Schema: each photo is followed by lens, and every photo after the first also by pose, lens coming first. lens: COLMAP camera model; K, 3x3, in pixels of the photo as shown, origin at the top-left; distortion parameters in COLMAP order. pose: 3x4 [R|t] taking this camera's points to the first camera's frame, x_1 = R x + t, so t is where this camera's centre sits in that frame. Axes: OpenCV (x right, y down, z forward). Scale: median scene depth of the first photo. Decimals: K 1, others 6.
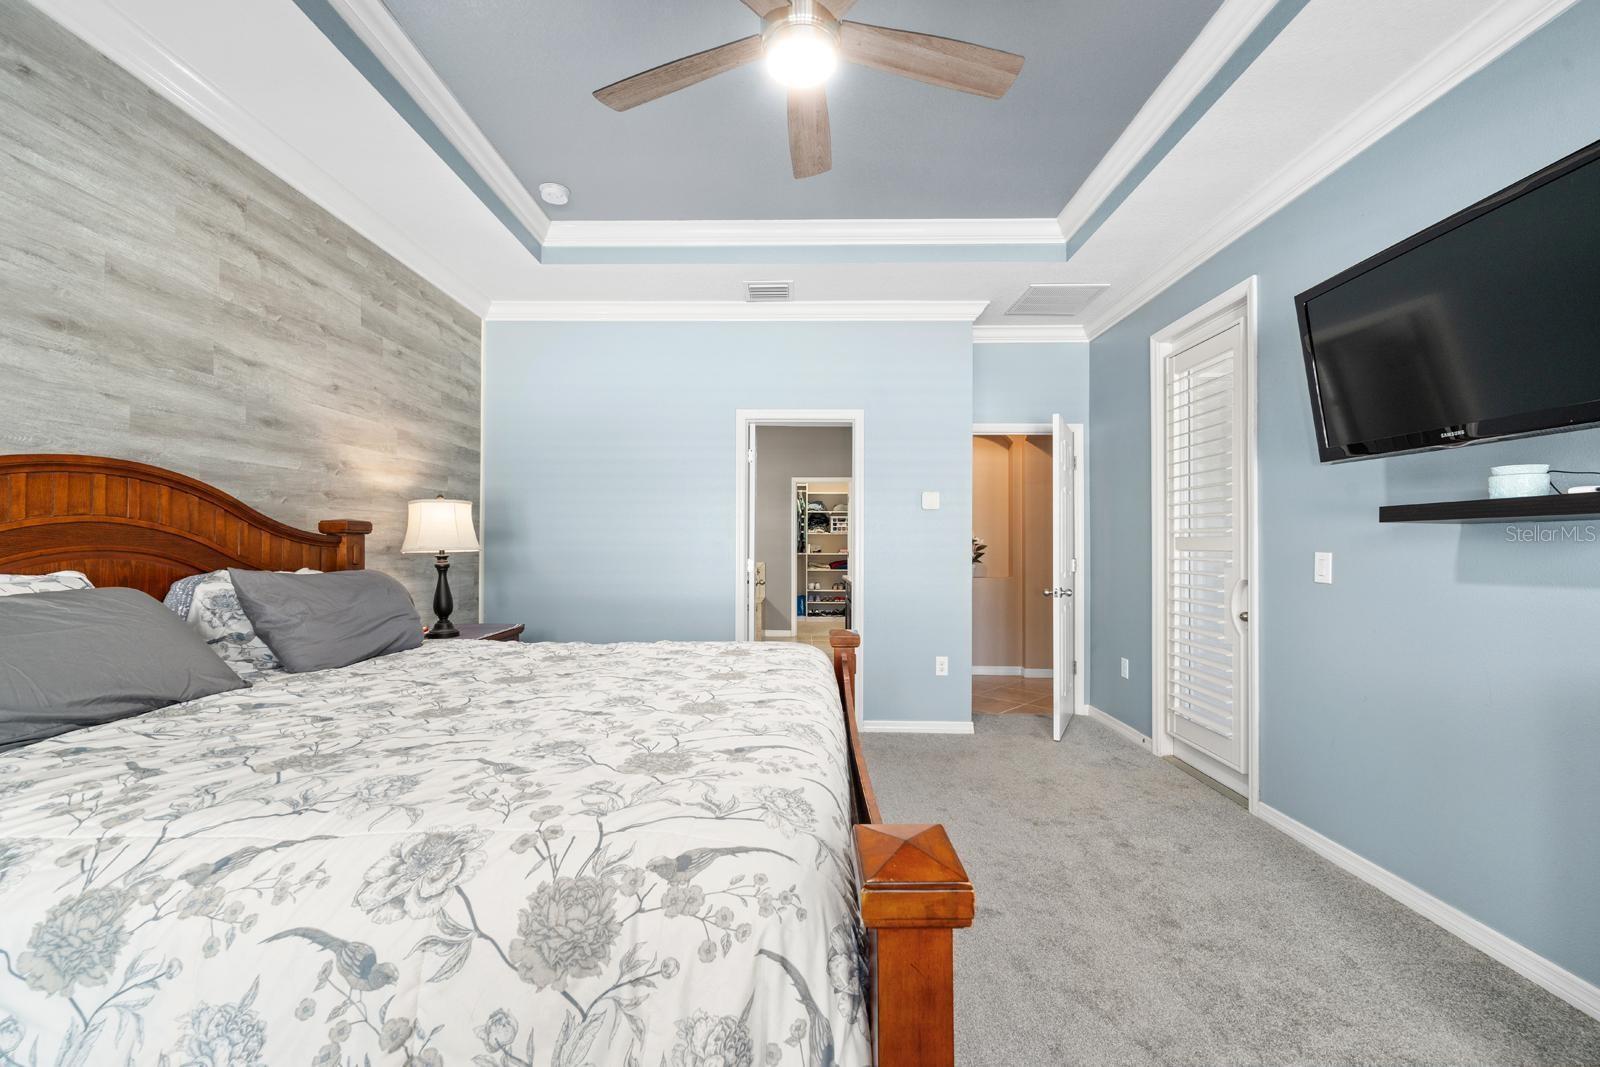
lens RADIAL K [[641.2, 0, 803.0], [0, 641.2, 537.6], [0, 0, 1]] dist [-0.001115, -0.000058]
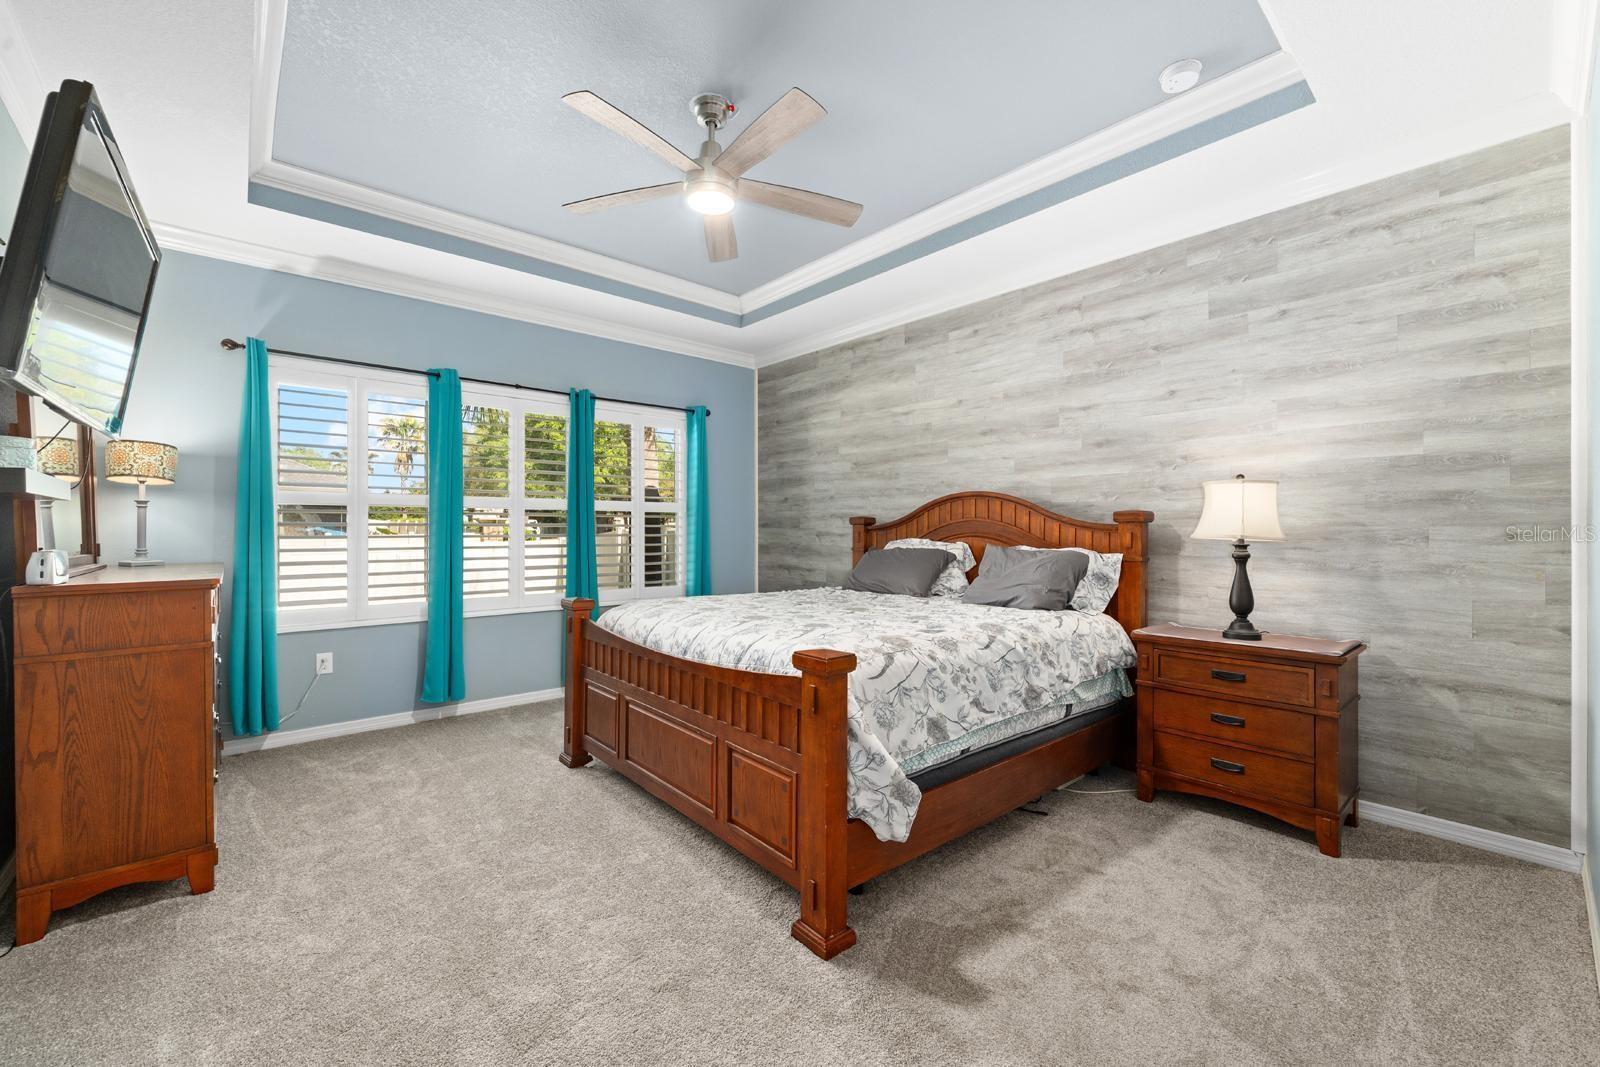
lens RADIAL K [[641.2, 0, 798.6], [0, 641.2, 534.5], [0, 0, 1]] dist [-0.001115, -0.000058]
pose [[-0.747888, -0.004323, -0.663811, 0.573631], [-0.000520, 0.999982, -0.005927, 0.026186], [0.663825, -0.004088, -0.747877, 1.563661]]
